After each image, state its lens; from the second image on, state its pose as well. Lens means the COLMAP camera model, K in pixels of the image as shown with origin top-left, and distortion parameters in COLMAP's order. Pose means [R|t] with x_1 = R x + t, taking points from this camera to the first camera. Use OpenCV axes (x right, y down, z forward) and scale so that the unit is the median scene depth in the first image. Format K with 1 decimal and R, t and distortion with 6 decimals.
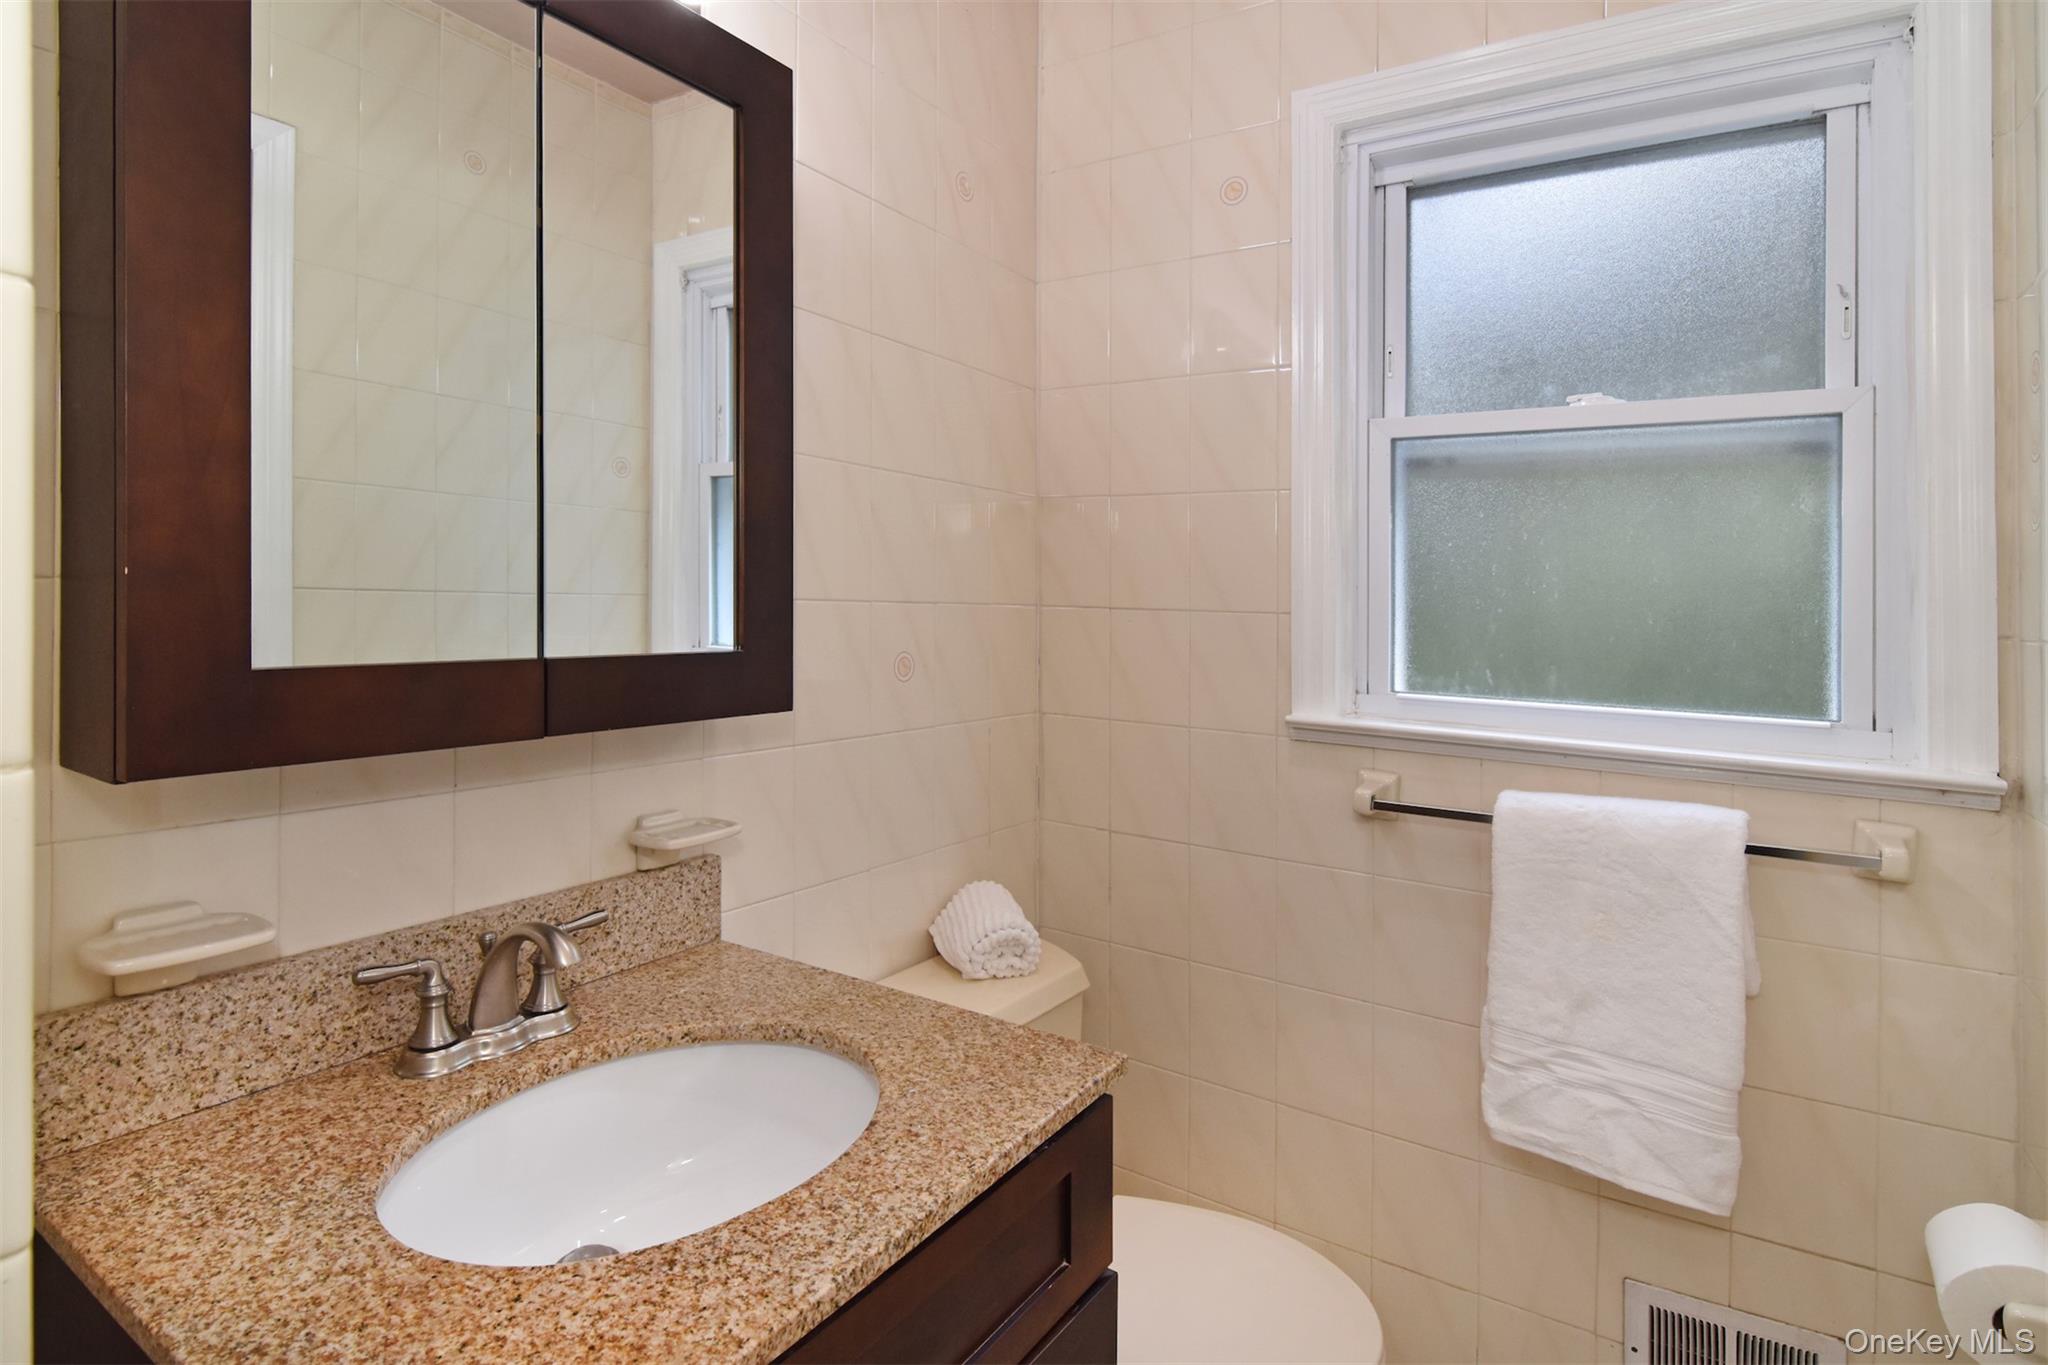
lens RADIAL K [[1040.1, 0, 1030.8], [0, 1040.1, 631.2], [0, 0, 1]] dist [0.012866, -0.021828]
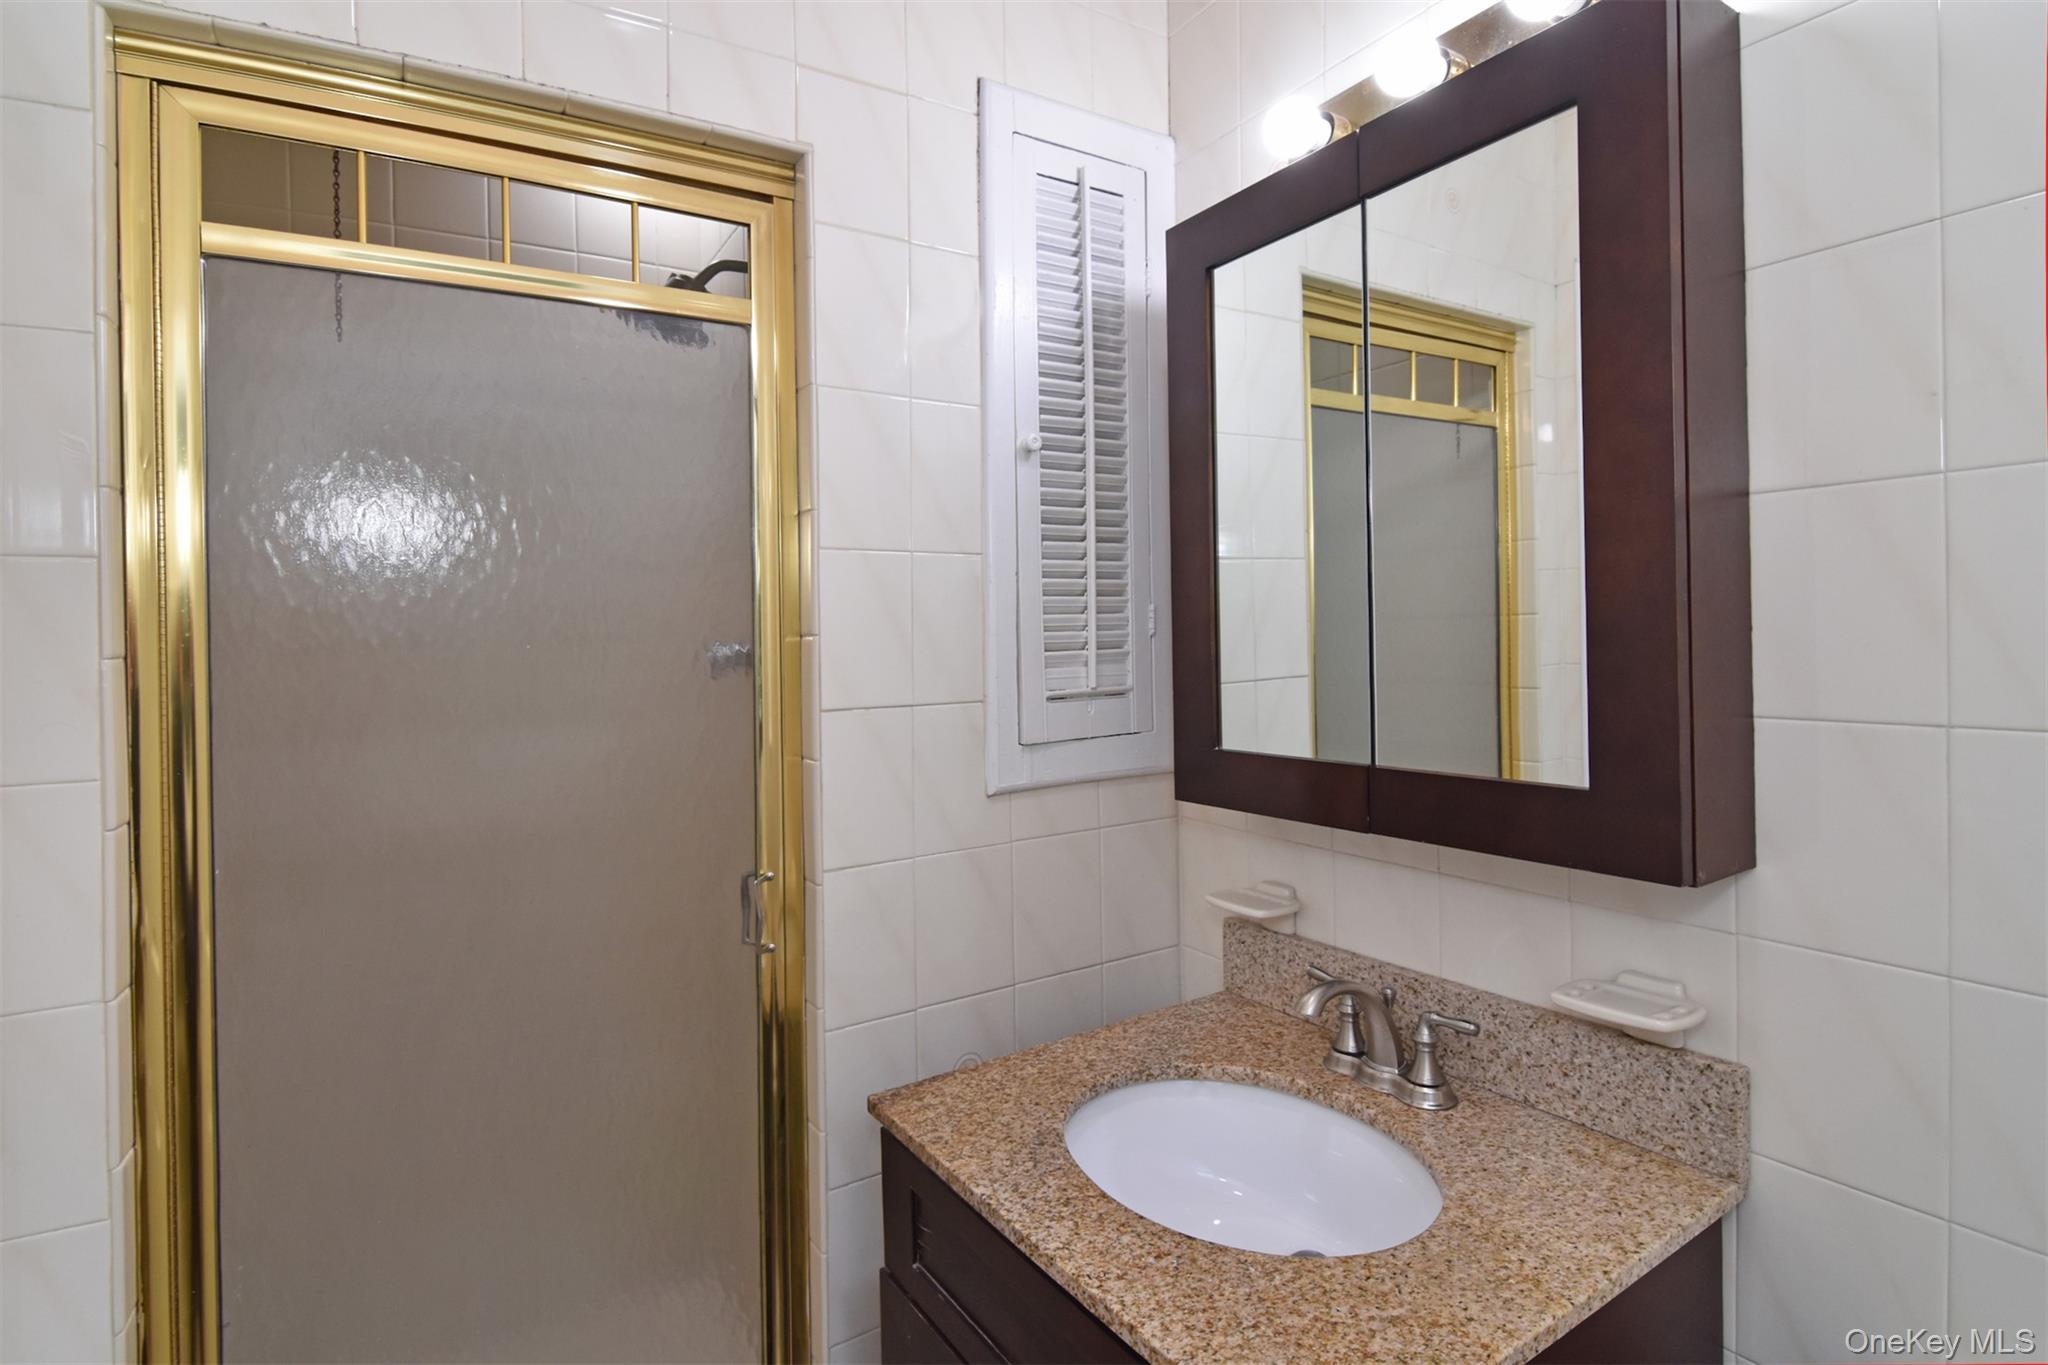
lens RADIAL K [[1040.1, 0, 1030.8], [0, 1040.1, 631.2], [0, 0, 1]] dist [0.012866, -0.021828]
pose [[-0.415568, -0.015226, -0.909435, 0.910550], [-0.006103, 0.999884, -0.013951, -0.128076], [0.909542, -0.000247, -0.415613, 1.332428]]
